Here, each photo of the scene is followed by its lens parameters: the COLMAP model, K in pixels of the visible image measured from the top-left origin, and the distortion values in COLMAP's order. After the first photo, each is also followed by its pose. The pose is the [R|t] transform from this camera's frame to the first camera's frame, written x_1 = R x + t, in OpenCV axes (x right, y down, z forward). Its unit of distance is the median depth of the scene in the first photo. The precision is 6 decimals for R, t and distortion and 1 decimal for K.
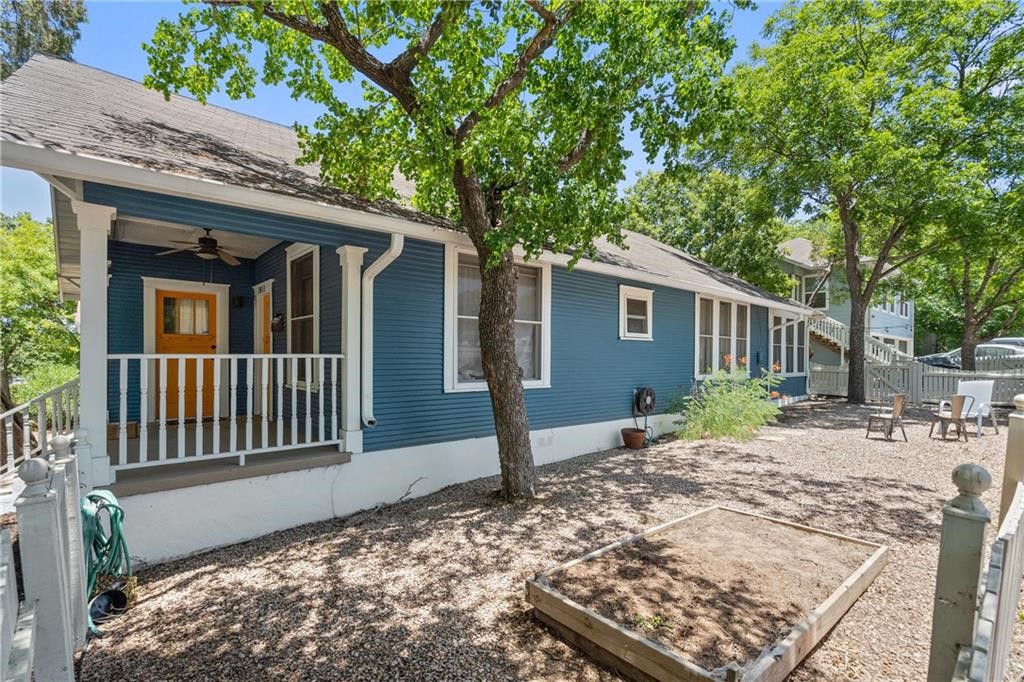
lens RADIAL K [[474.1, 0, 514.4], [0, 474.1, 359.1], [0, 0, 1]] dist [0.000644, 0.000183]
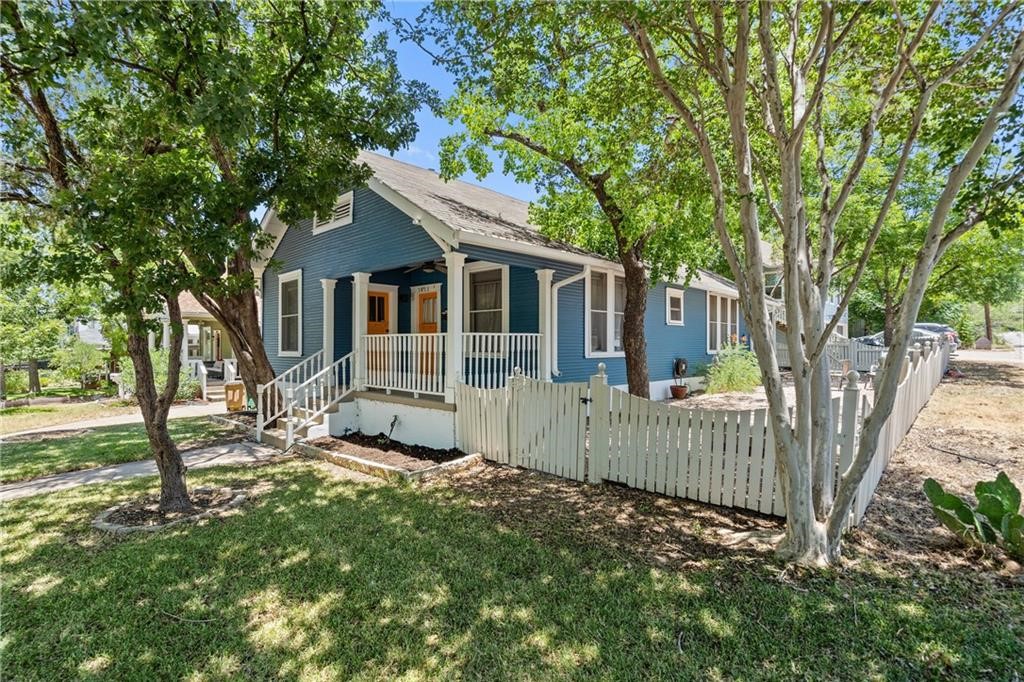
lens RADIAL K [[474.9, 0, 507.3], [0, 474.9, 334.5], [0, 0, 1]] dist [0.001913, 0.000428]
pose [[0.996226, -0.000505, 0.086796, -0.400606], [0.002113, 0.999828, -0.018446, 0.014047], [-0.086771, 0.018560, 0.996055, -0.419406]]
